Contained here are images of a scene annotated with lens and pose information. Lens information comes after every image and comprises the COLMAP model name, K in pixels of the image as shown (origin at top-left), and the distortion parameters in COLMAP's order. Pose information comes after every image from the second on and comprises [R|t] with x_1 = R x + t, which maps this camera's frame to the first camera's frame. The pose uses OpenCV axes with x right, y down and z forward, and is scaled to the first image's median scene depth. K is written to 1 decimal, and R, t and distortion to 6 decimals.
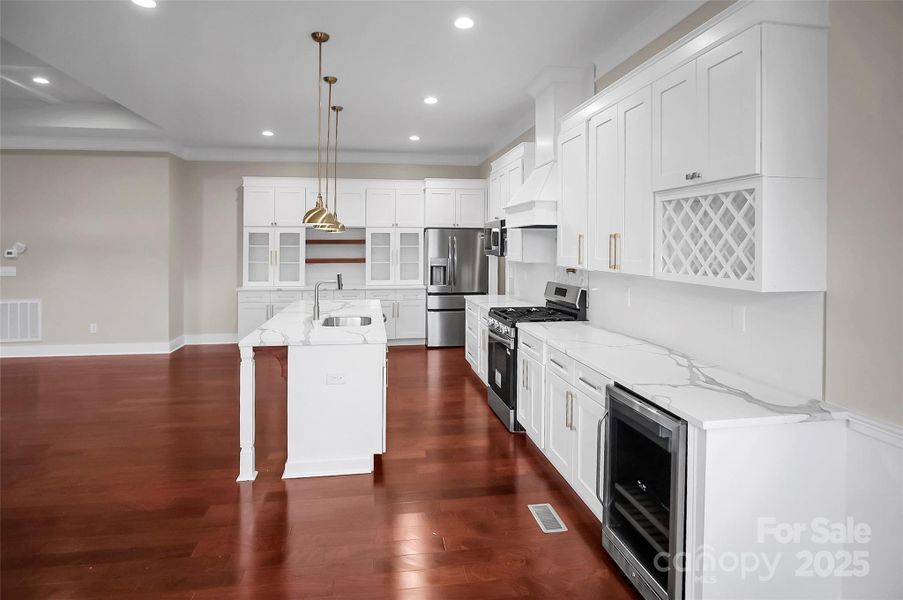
lens RADIAL K [[502.1, 0, 445.5], [0, 502.1, 250.3], [0, 0, 1]] dist [-0.019425, 0.001898]
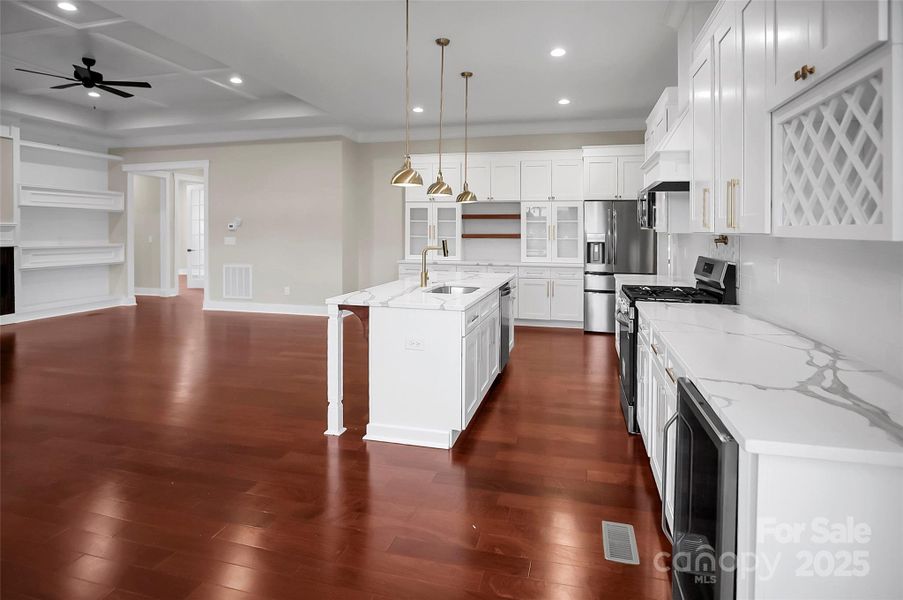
lens RADIAL K [[502.1, 0, 447.0], [0, 502.1, 234.1], [0, 0, 1]] dist [-0.019425, 0.001898]
pose [[0.916114, 0.007790, -0.400843, 0.174737], [-0.009787, 0.999948, -0.002934, 0.037359], [0.400799, 0.006611, 0.916142, 0.113824]]
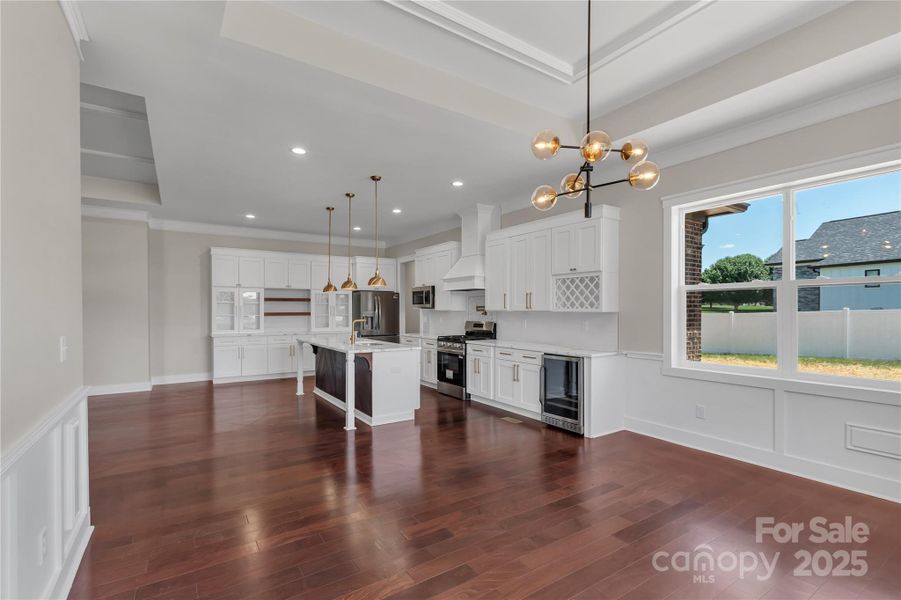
lens RADIAL K [[413.7, 0, 461.2], [0, 413.7, 315.5], [0, 0, 1]] dist [0.004884, 0.000091]
pose [[0.900963, -0.006125, 0.433853, -0.506613], [0.004562, 0.999979, 0.004643, 0.039964], [-0.433872, -0.002204, 0.900972, -0.356910]]
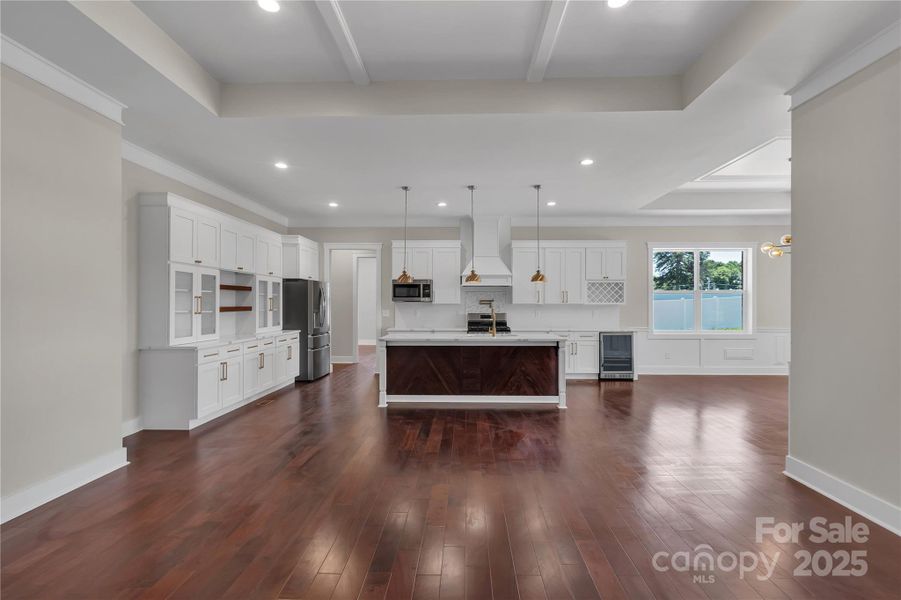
lens RADIAL K [[401.2, 0, 452.4], [0, 401.2, 302.7], [0, 0, 1]] dist [0.005109, 0.000097]
pose [[0.175513, 0.002412, 0.984474, -1.545509], [0.009289, 0.999948, -0.004106, 0.029154], [-0.984433, 0.009865, 0.175482, 0.879769]]
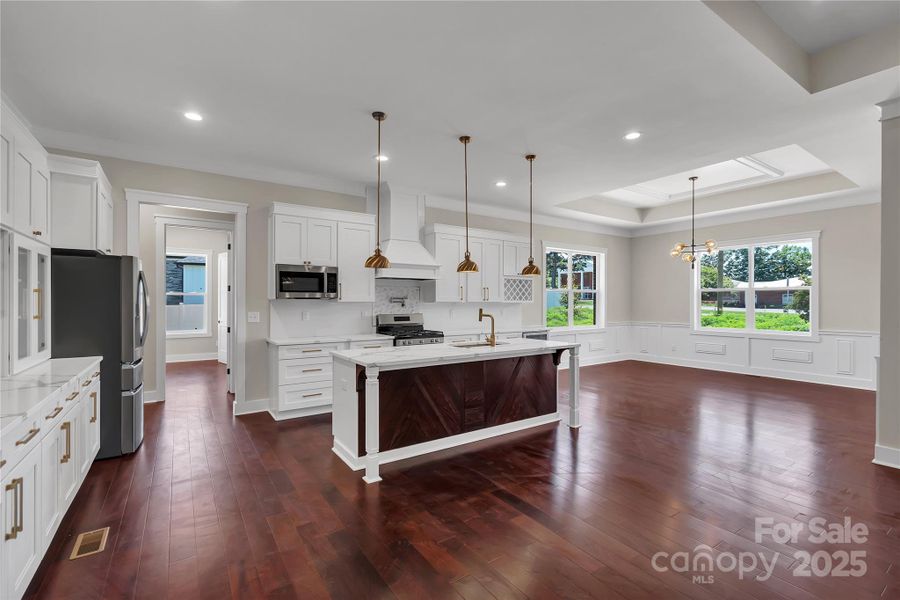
lens RADIAL K [[400.7, 0, 449.8], [0, 400.7, 302.5], [0, 0, 1]] dist [0.005109, 0.000097]
pose [[-0.427208, -0.002922, 0.904149, -1.077645], [0.008218, 0.999941, 0.007114, 0.021623], [-0.904116, 0.010470, -0.427159, 1.480122]]
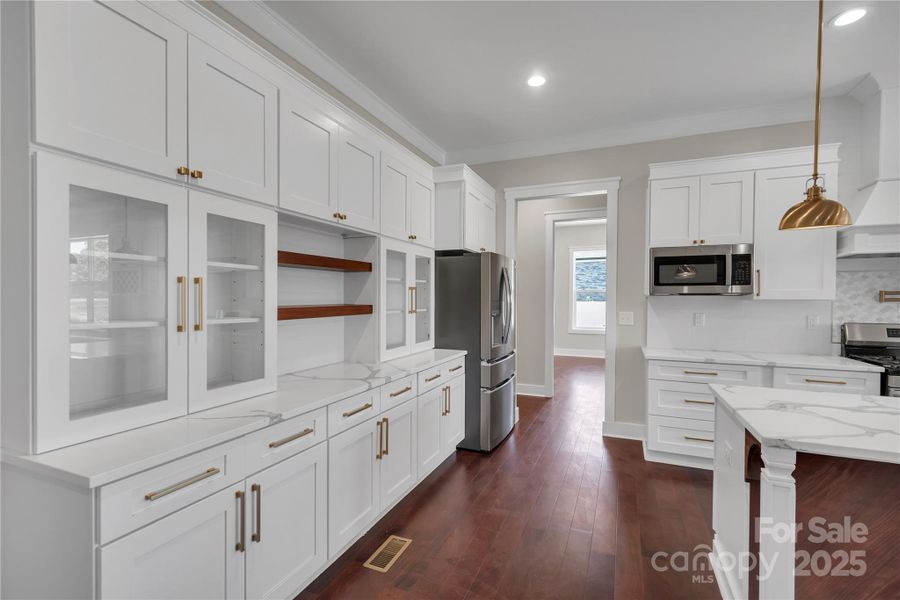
lens RADIAL K [[400.7, 0, 454.4], [0, 400.7, 303.2], [0, 0, 1]] dist [0.005109, 0.000097]
pose [[0.521405, -0.010909, 0.853239, -0.781574], [0.005009, 0.999940, 0.009723, 0.022119], [-0.853295, -0.000796, 0.521429, 1.355447]]
